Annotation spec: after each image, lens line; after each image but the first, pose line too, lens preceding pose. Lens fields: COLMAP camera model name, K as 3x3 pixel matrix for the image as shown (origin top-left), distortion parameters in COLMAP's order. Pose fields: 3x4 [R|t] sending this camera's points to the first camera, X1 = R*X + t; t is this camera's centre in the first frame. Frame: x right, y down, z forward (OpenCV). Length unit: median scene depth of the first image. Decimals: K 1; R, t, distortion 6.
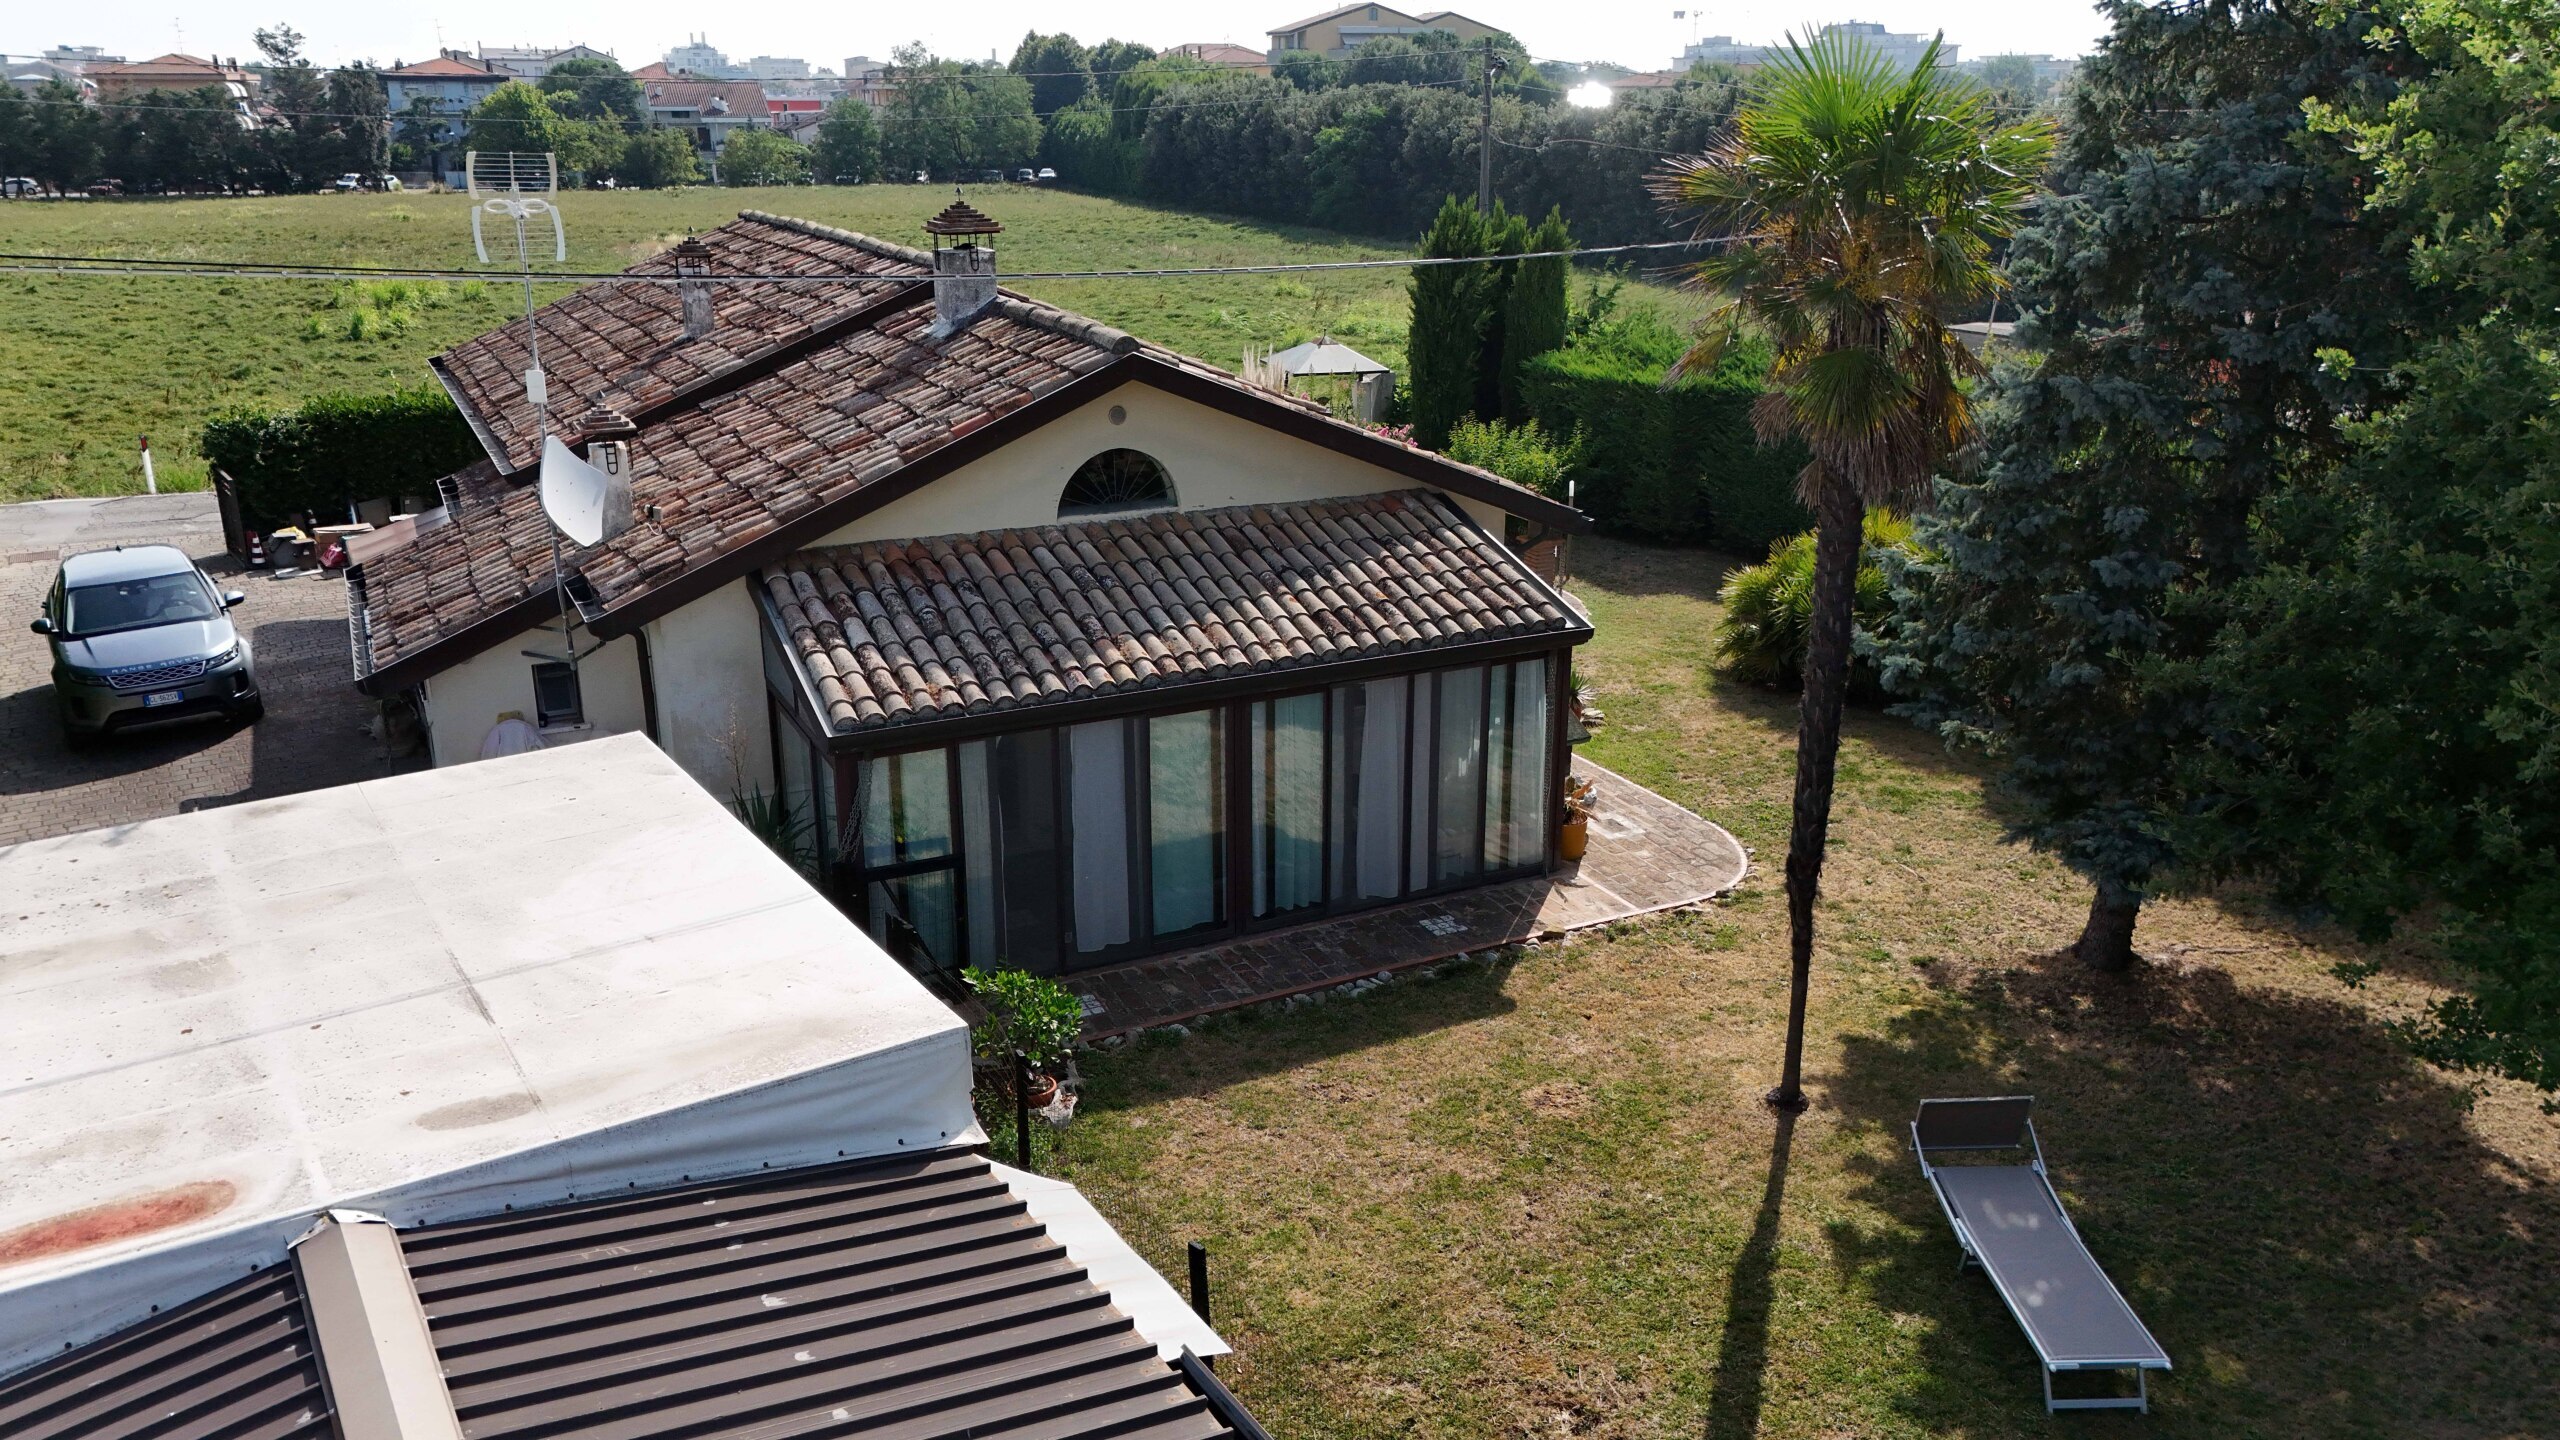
lens RADIAL K [[1884.6, 0, 1285.2], [0, 1884.6, 725.1], [0, 0, 1]] dist [0.069442, -0.057536]
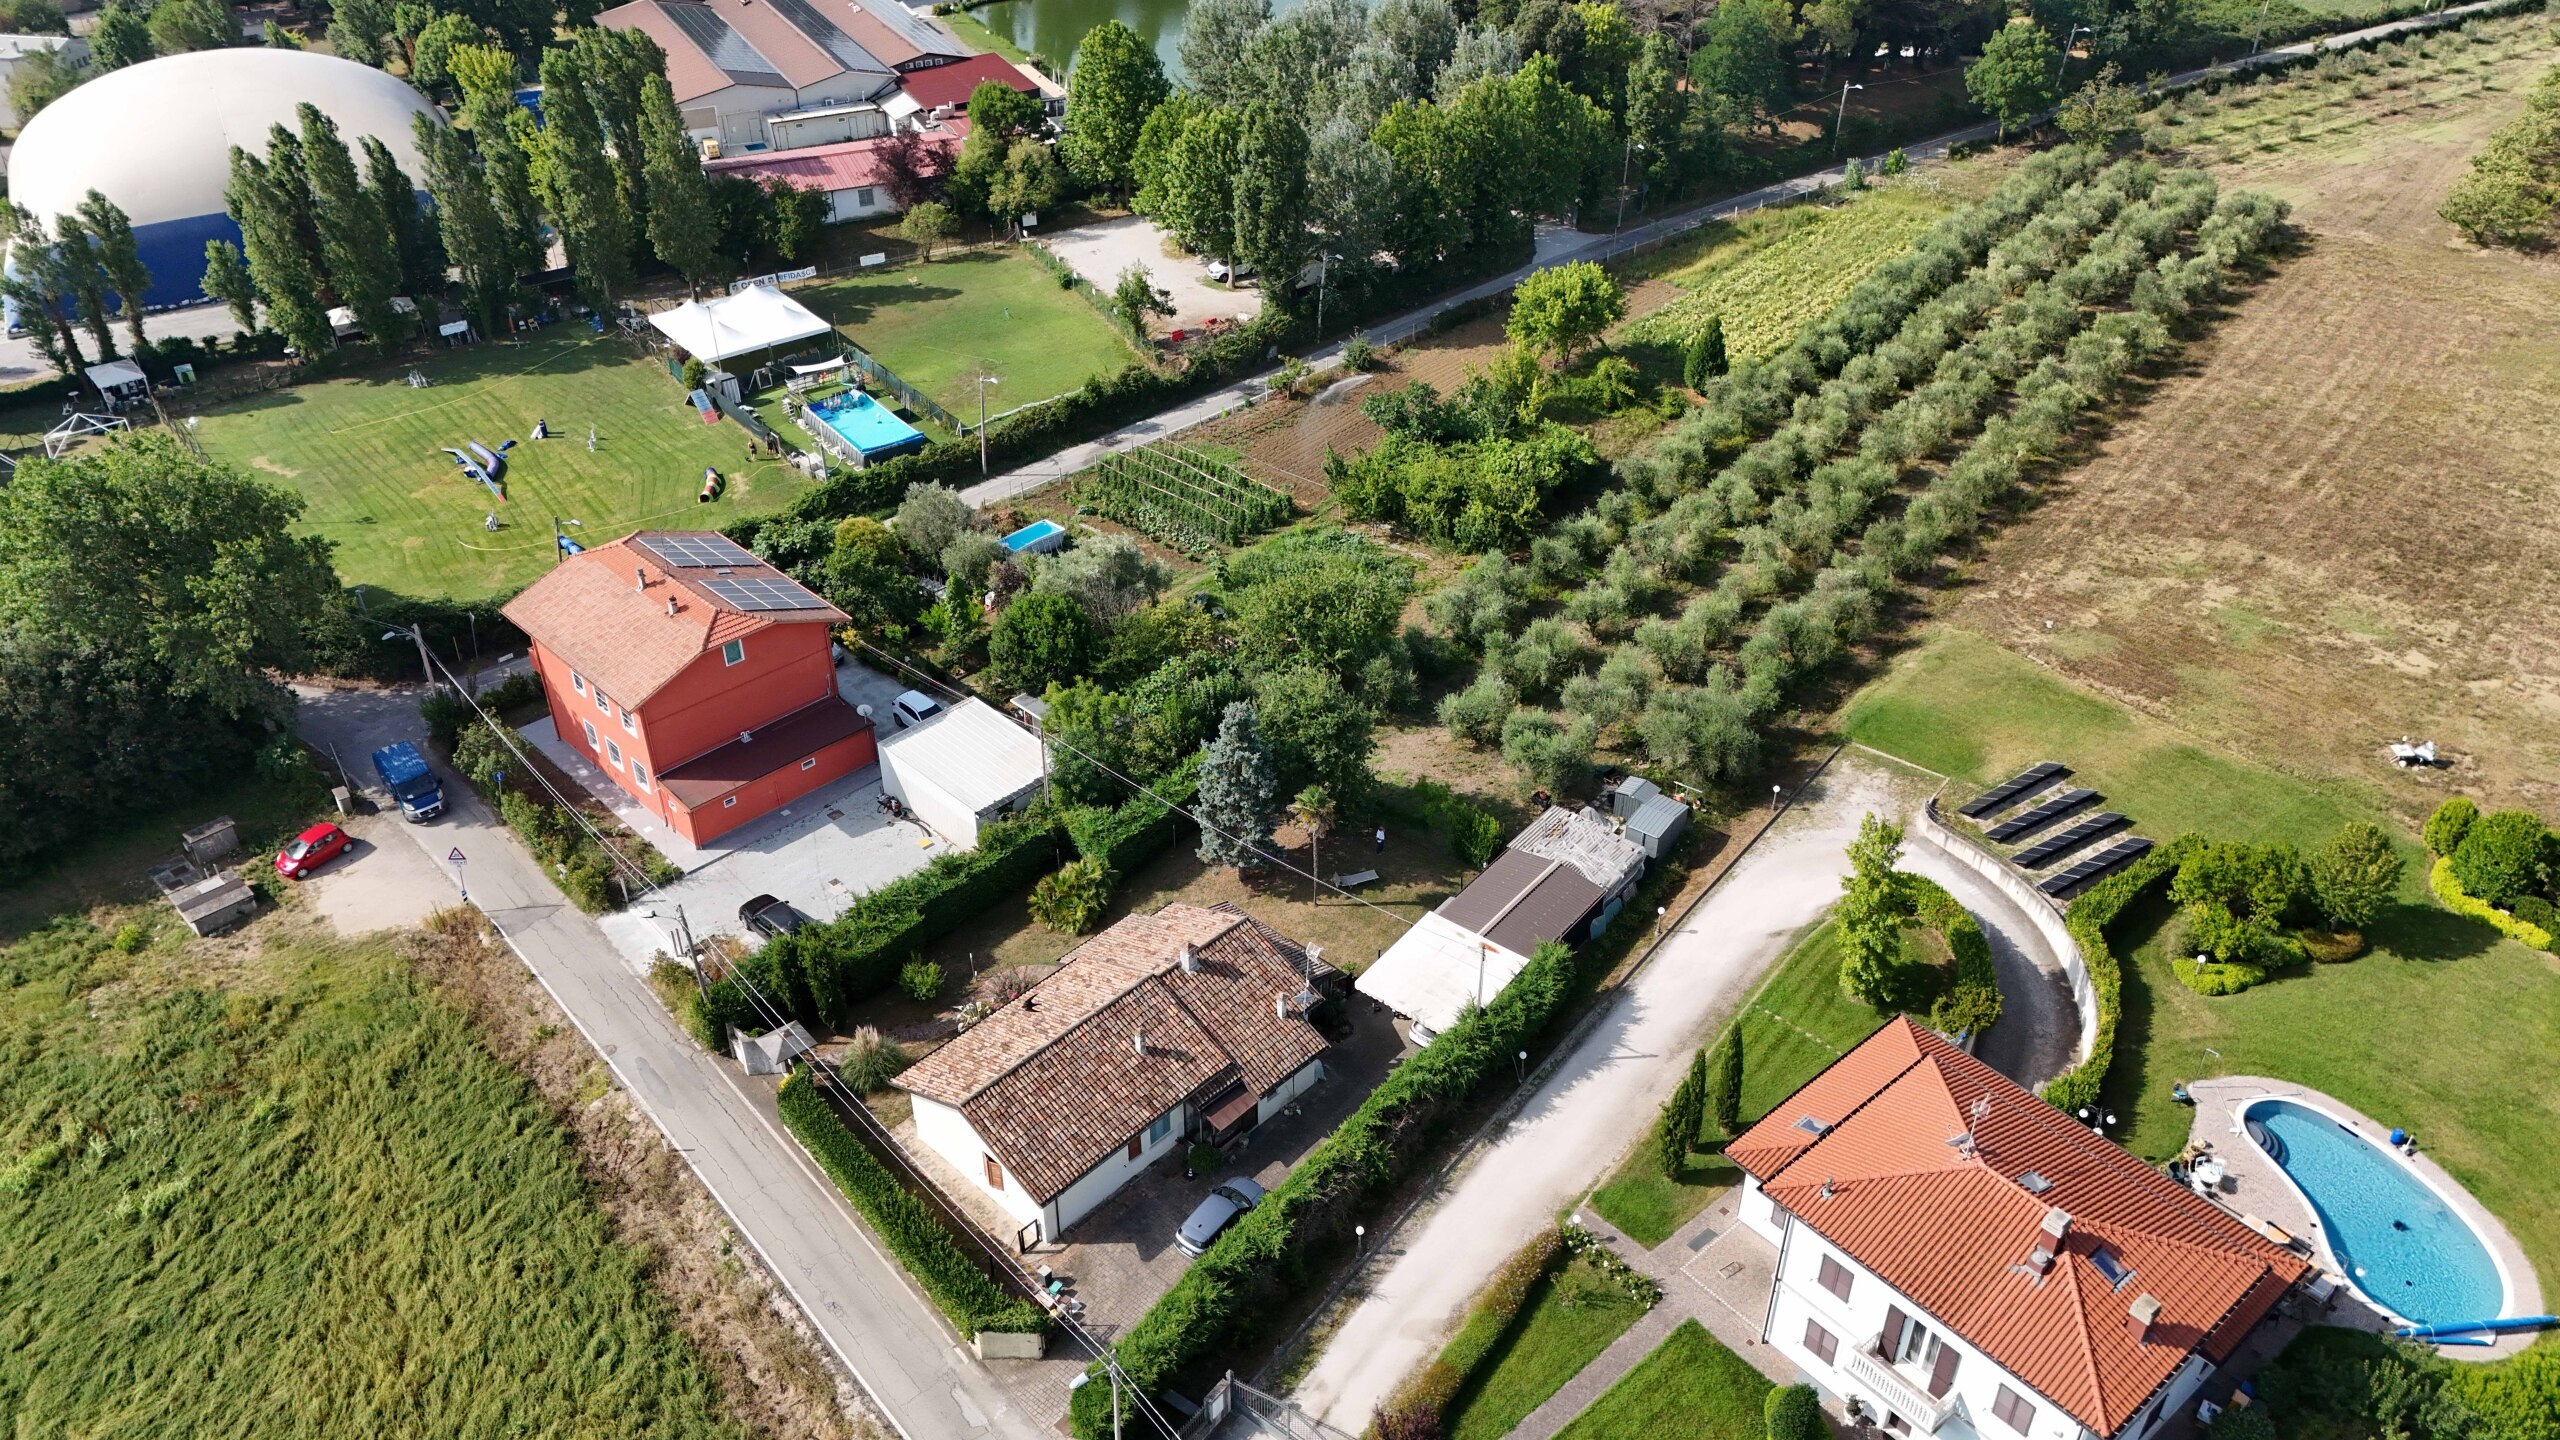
lens RADIAL K [[1884.6, 0, 1283.6], [0, 1884.6, 712.6], [0, 0, 1]] dist [0.069442, -0.057536]
pose [[-0.330180, -0.527992, 0.782435, -3.973228], [0.298306, 0.728073, 0.617190, -3.880177], [-0.895542, 0.437189, -0.082892, 1.163012]]
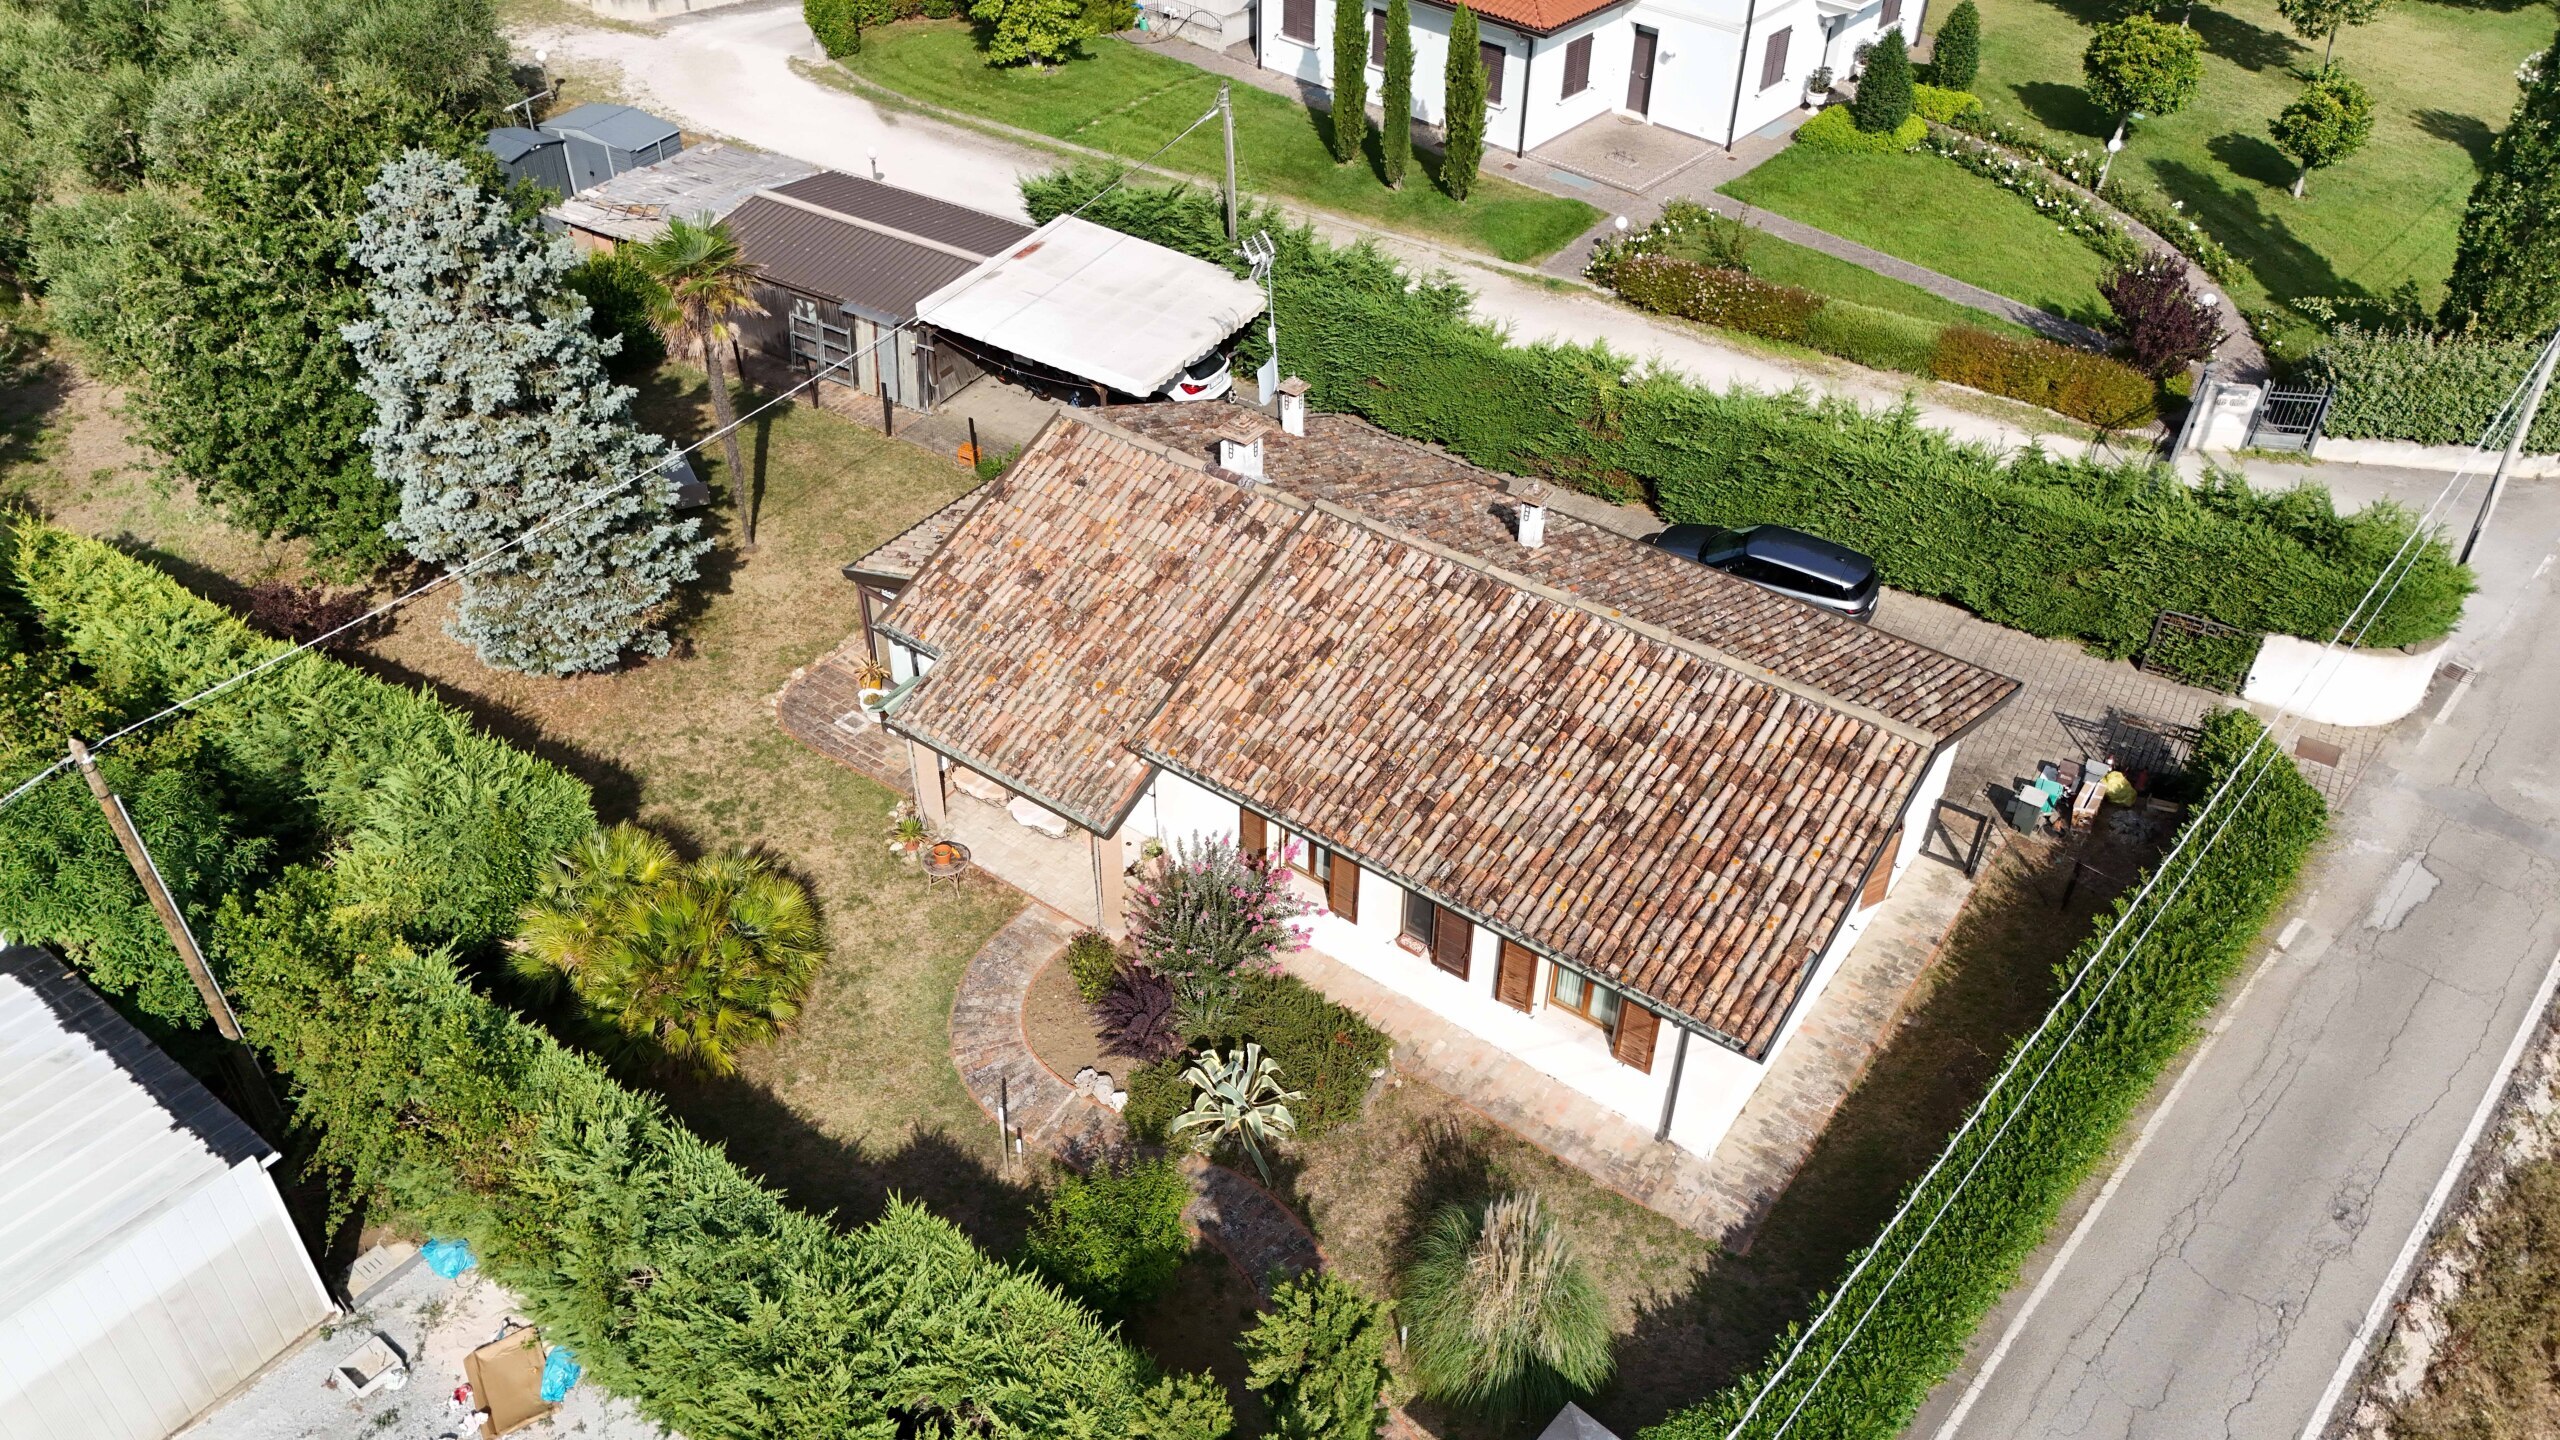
lens RADIAL K [[1884.6, 0, 1278.5], [0, 1884.6, 712.7], [0, 0, 1]] dist [0.069442, -0.057536]
pose [[-0.890851, 0.276655, -0.360342, 0.554088], [-0.152298, 0.565420, 0.810621, -1.781270], [0.428007, 0.777021, -0.461571, 2.421303]]
